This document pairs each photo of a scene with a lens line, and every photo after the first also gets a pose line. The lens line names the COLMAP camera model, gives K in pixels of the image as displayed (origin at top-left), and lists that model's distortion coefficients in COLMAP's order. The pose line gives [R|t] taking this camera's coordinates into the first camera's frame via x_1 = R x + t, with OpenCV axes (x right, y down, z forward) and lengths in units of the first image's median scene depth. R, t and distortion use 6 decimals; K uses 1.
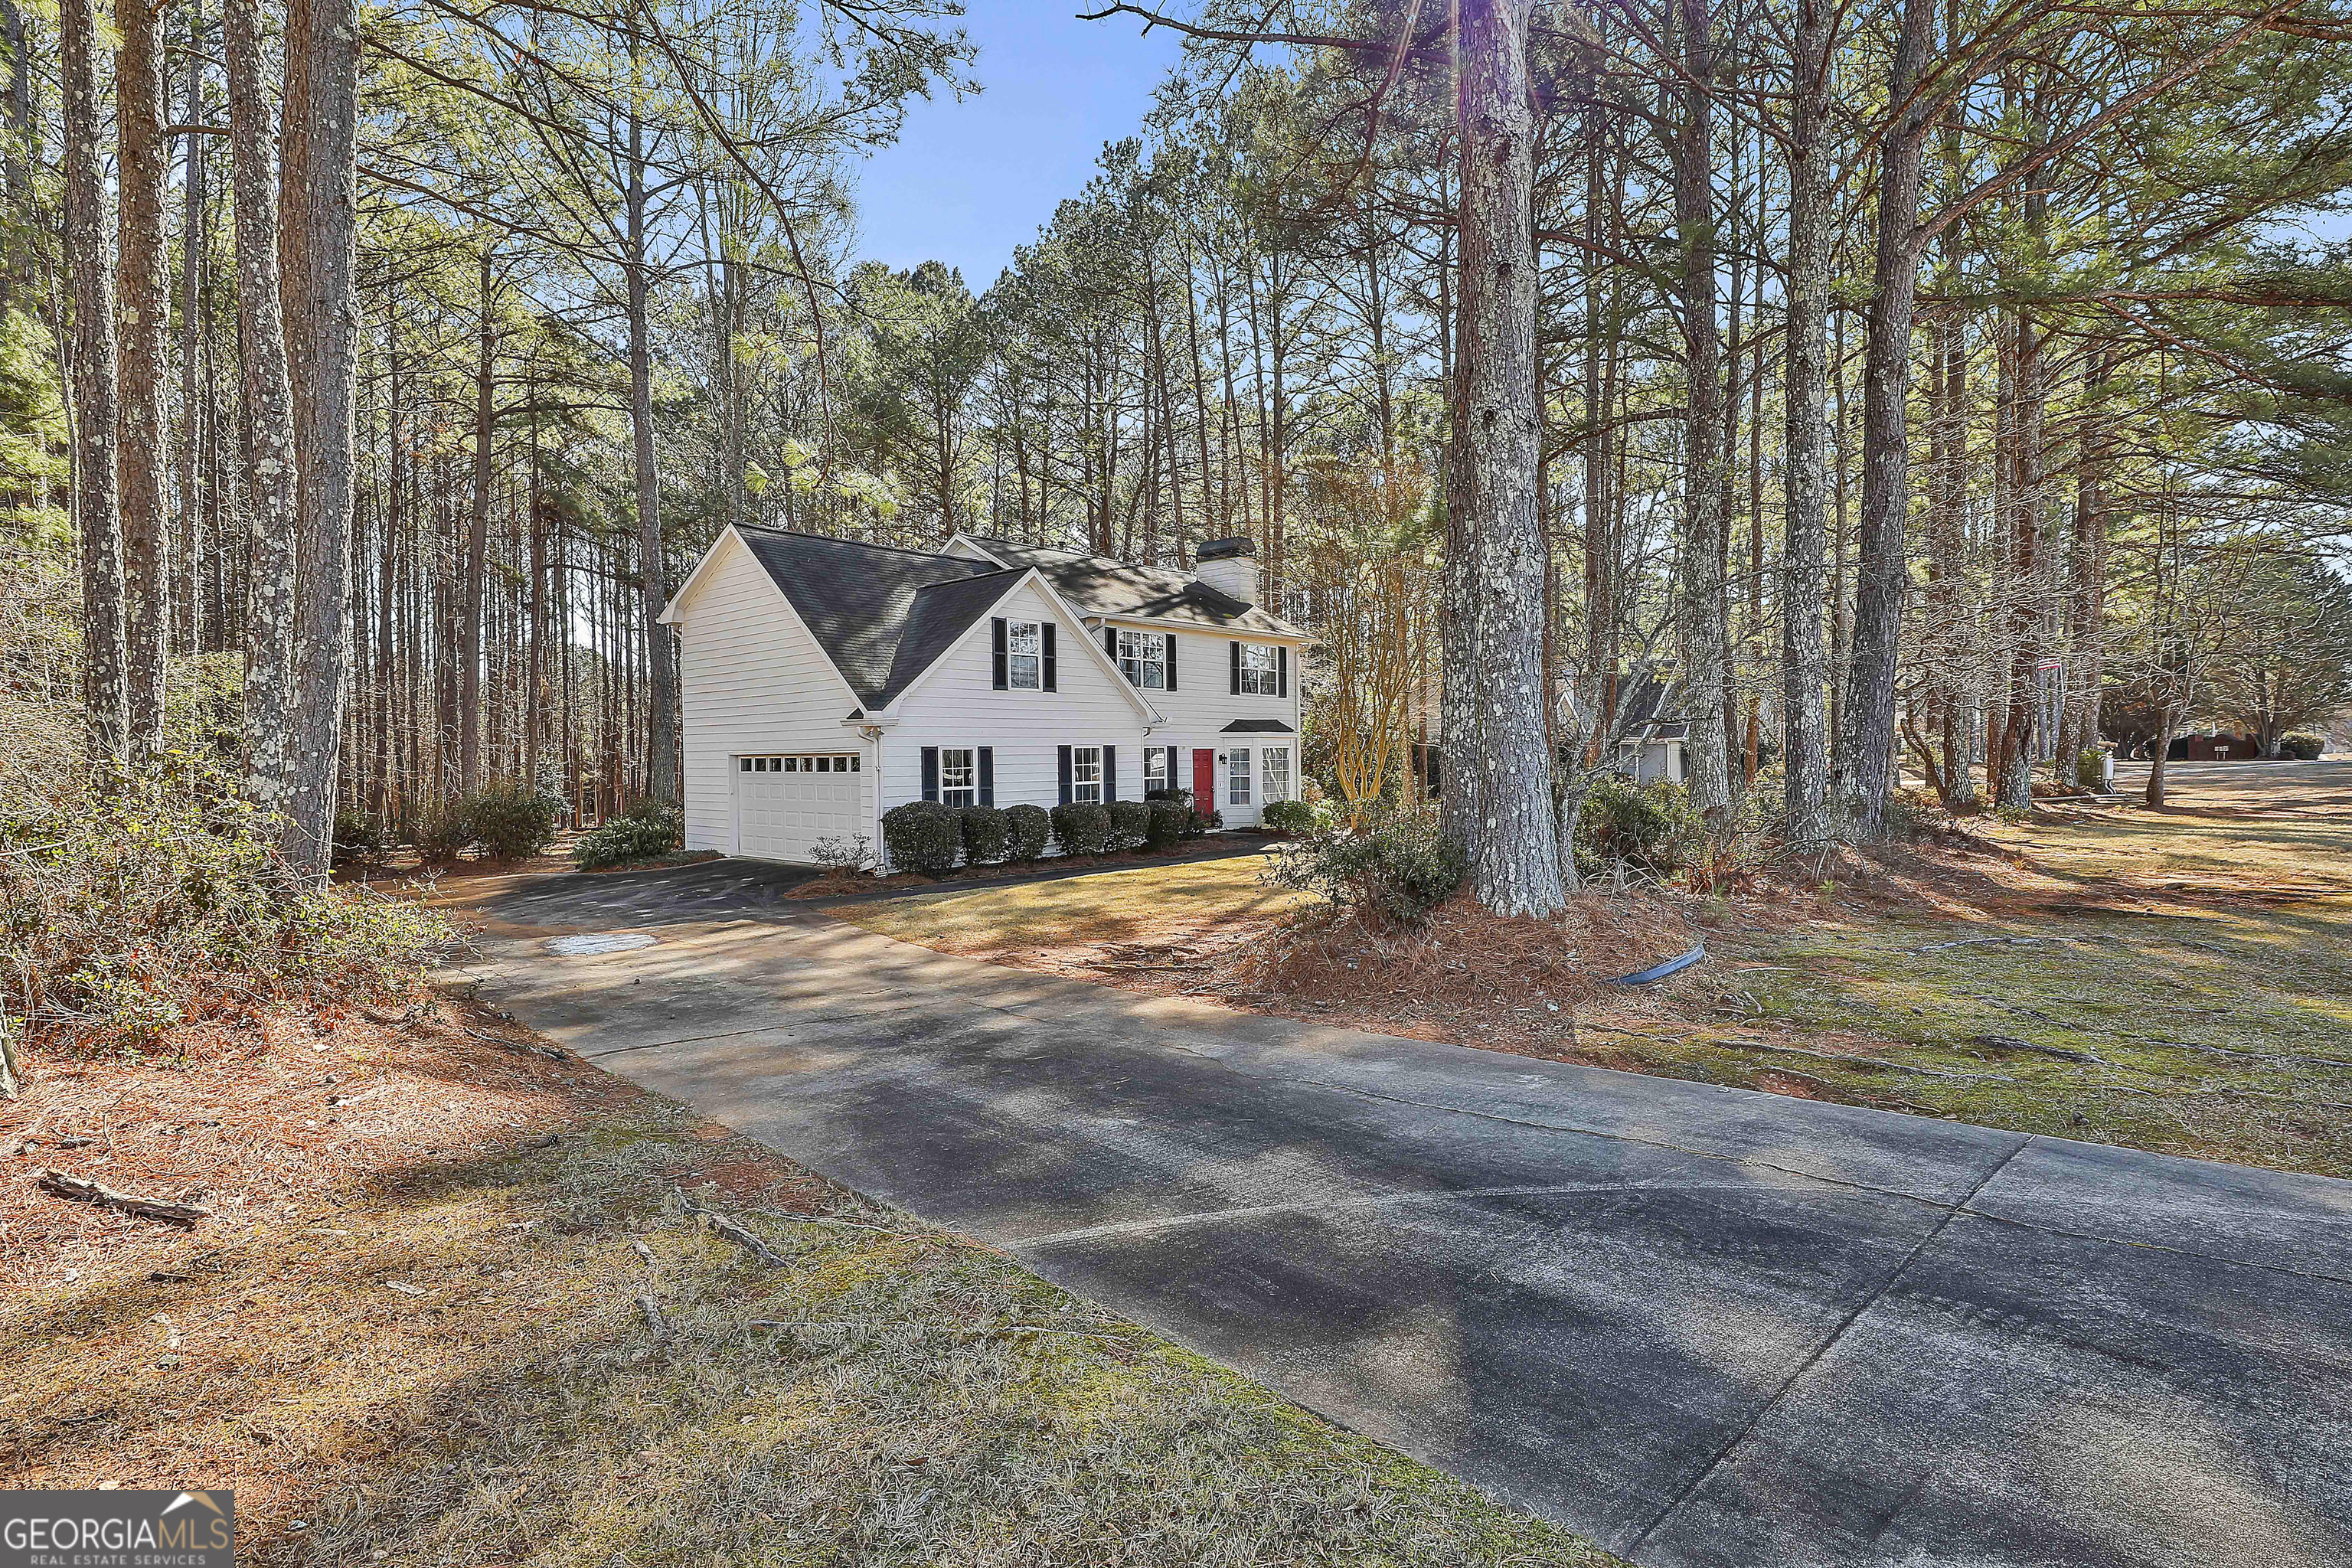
lens RADIAL K [[1125.6, 0, 1179.3], [0, 1125.6, 788.5], [0, 0, 1]] dist [-0.008372, 0.005850]
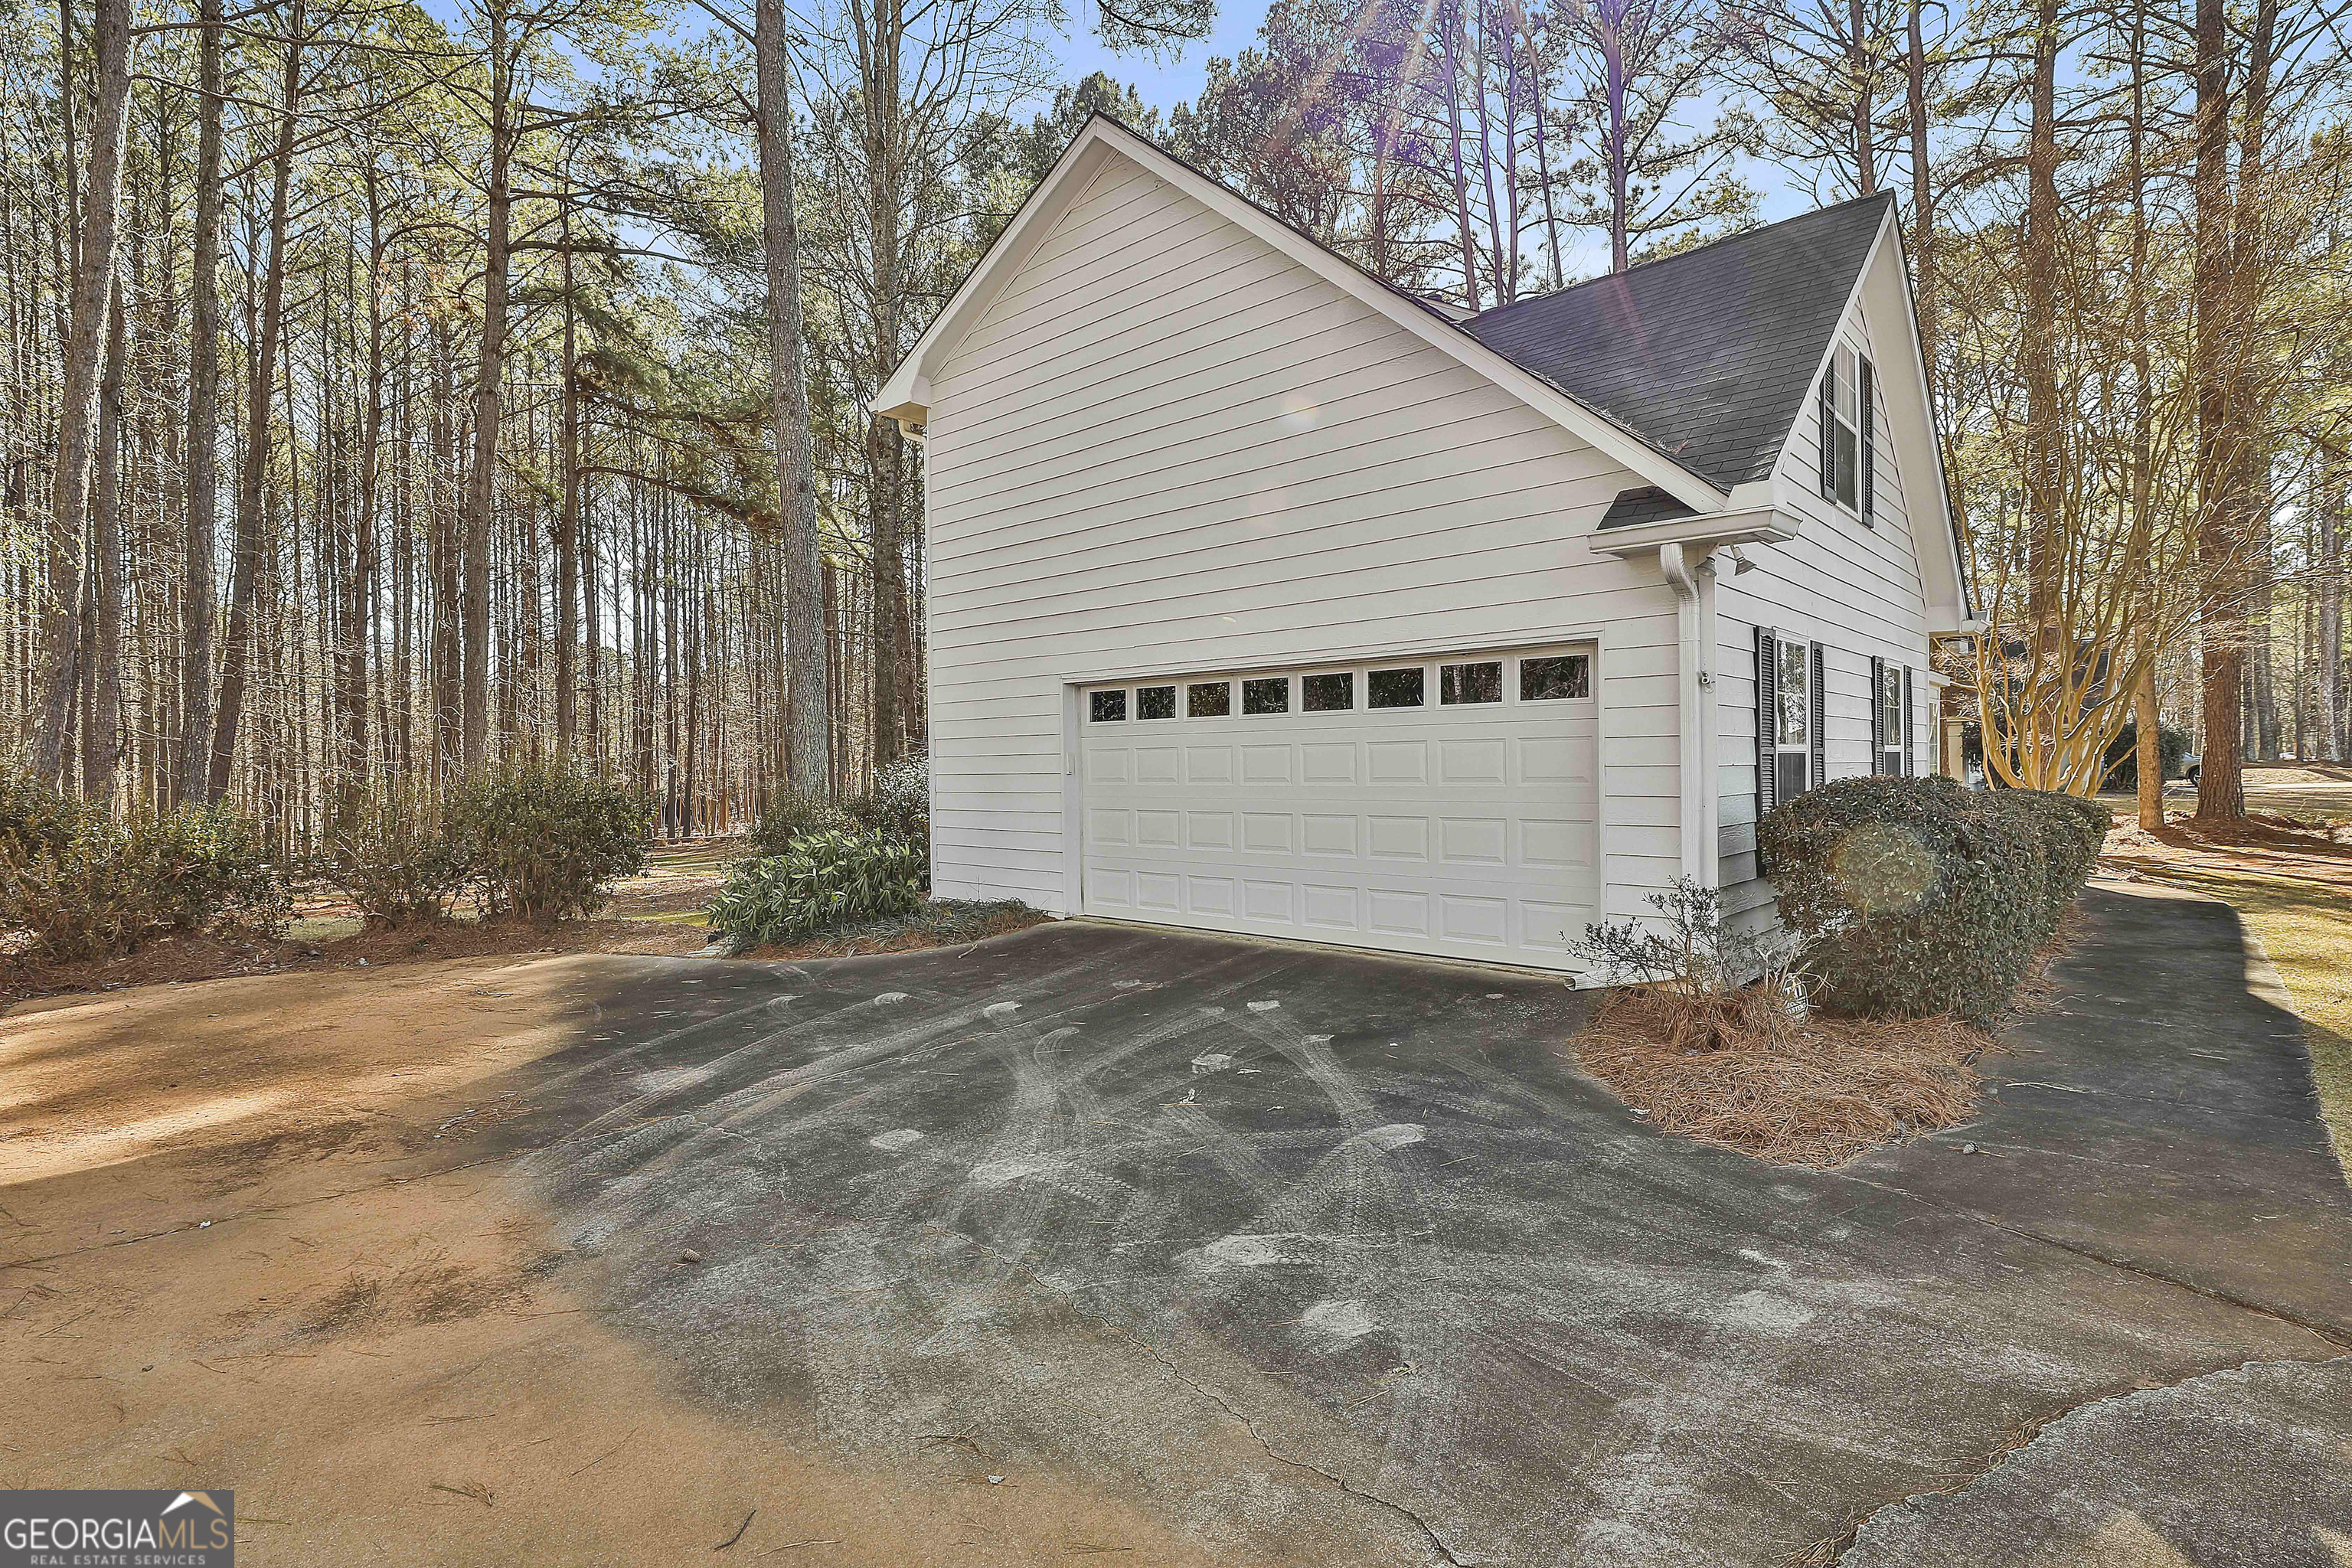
lens RADIAL K [[1125.6, 0, 1179.1], [0, 1125.6, 793.0], [0, 0, 1]] dist [-0.008372, 0.005850]
pose [[0.999987, 0.000349, -0.005033, -0.327287], [-0.000372, 0.999989, -0.004571, 0.013363], [0.005031, 0.004573, 0.999977, 0.523781]]
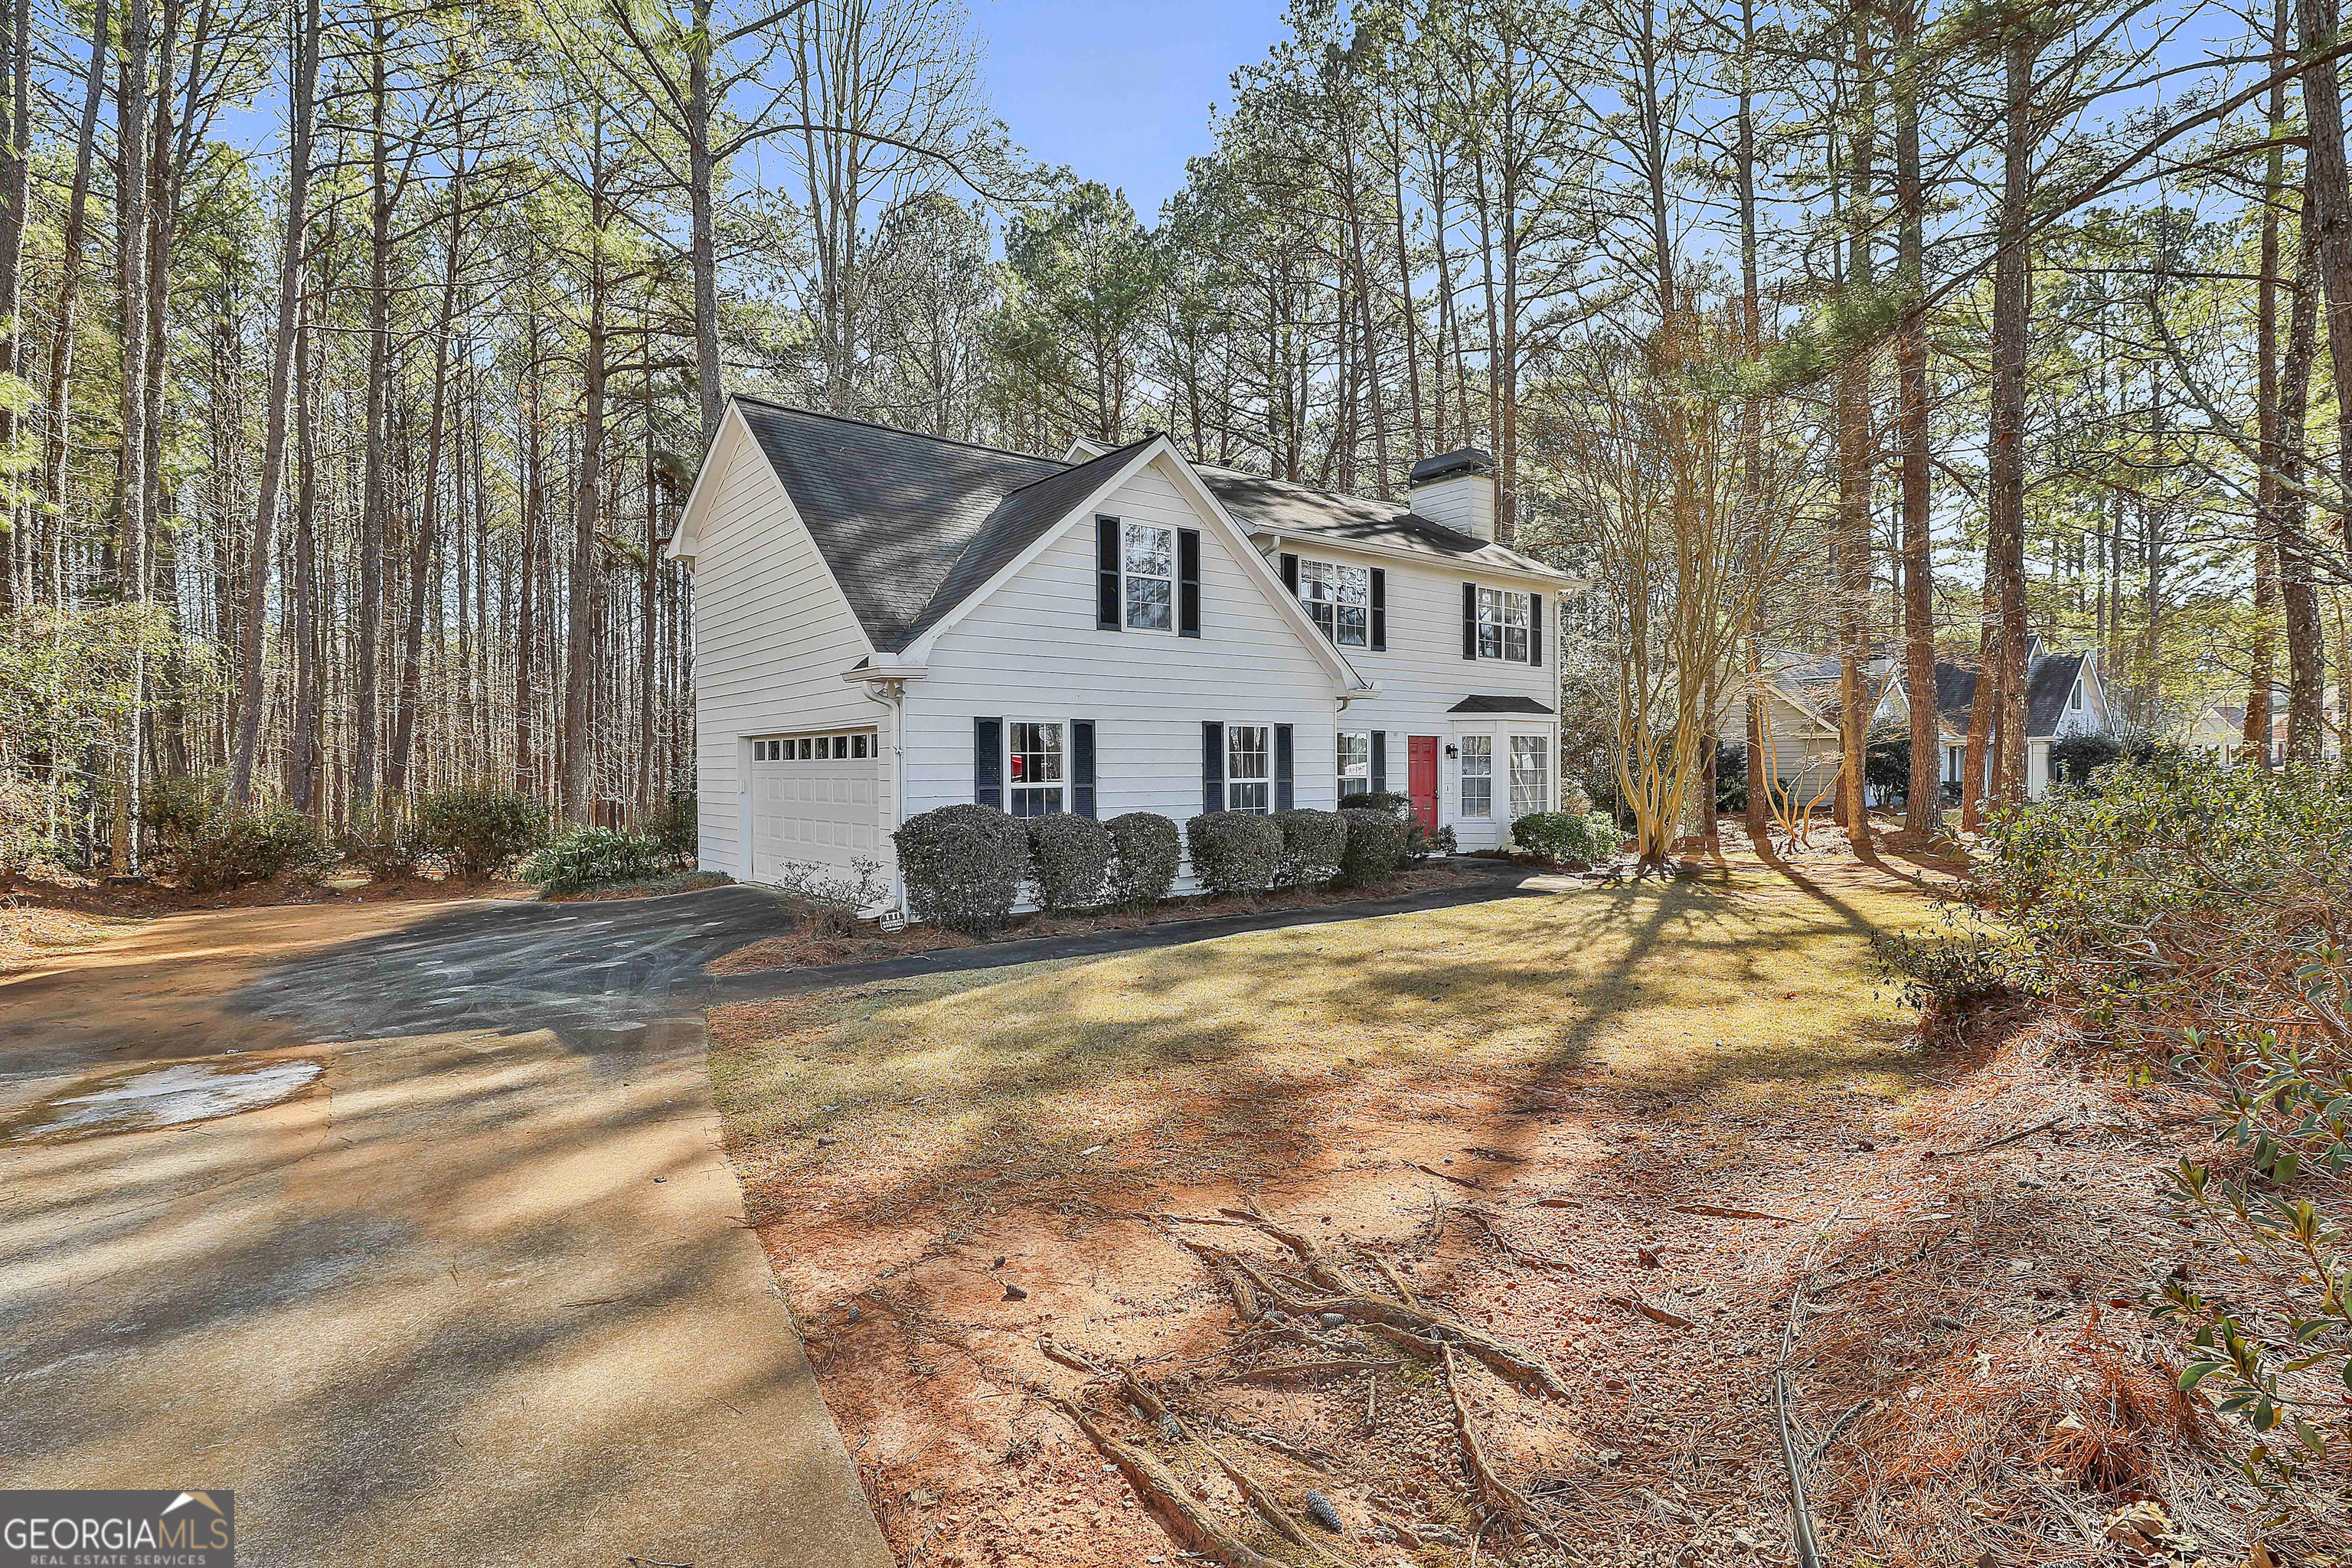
lens RADIAL K [[1125.6, 0, 1185.5], [0, 1125.6, 794.8], [0, 0, 1]] dist [-0.008372, 0.005850]
pose [[0.986447, 0.008801, -0.163844, -0.010584], [-0.009483, 0.999949, -0.003378, 0.005360], [0.163806, 0.004886, 0.986480, 0.329438]]
